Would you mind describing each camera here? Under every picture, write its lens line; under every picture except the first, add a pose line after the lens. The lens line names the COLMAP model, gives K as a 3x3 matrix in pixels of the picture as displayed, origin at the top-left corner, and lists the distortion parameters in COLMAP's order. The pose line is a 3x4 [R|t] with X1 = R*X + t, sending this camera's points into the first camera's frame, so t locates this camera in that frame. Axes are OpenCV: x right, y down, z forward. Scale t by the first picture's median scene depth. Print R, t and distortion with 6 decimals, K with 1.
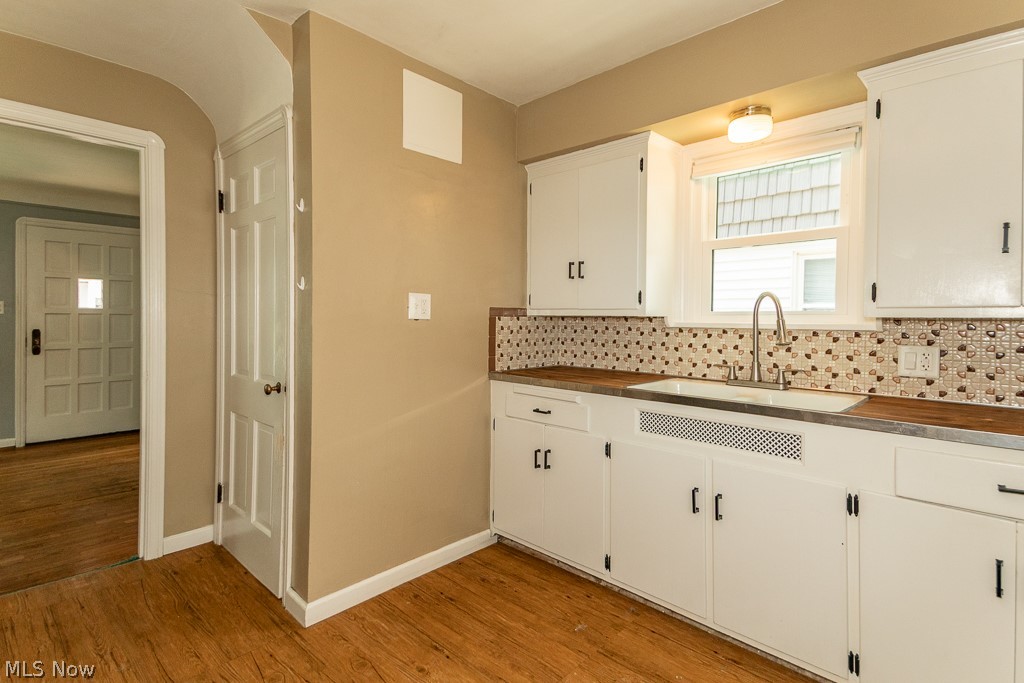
lens RADIAL K [[510.6, 0, 516.3], [0, 510.6, 325.4], [0, 0, 1]] dist [0.046950, -0.011759]
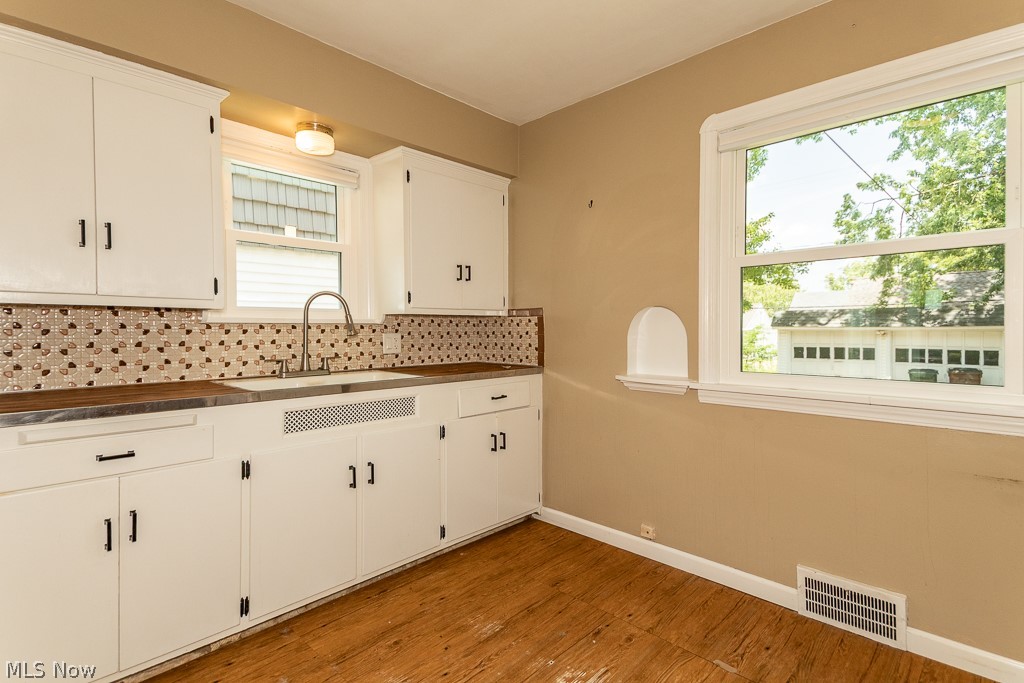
lens RADIAL K [[510.6, 0, 519.2], [0, 510.6, 327.5], [0, 0, 1]] dist [0.046950, -0.011759]
pose [[-0.009163, -0.015053, 0.999845, -0.647390], [0.006473, 0.999865, 0.015113, 0.001566], [-0.999937, 0.006611, -0.009064, 0.553689]]
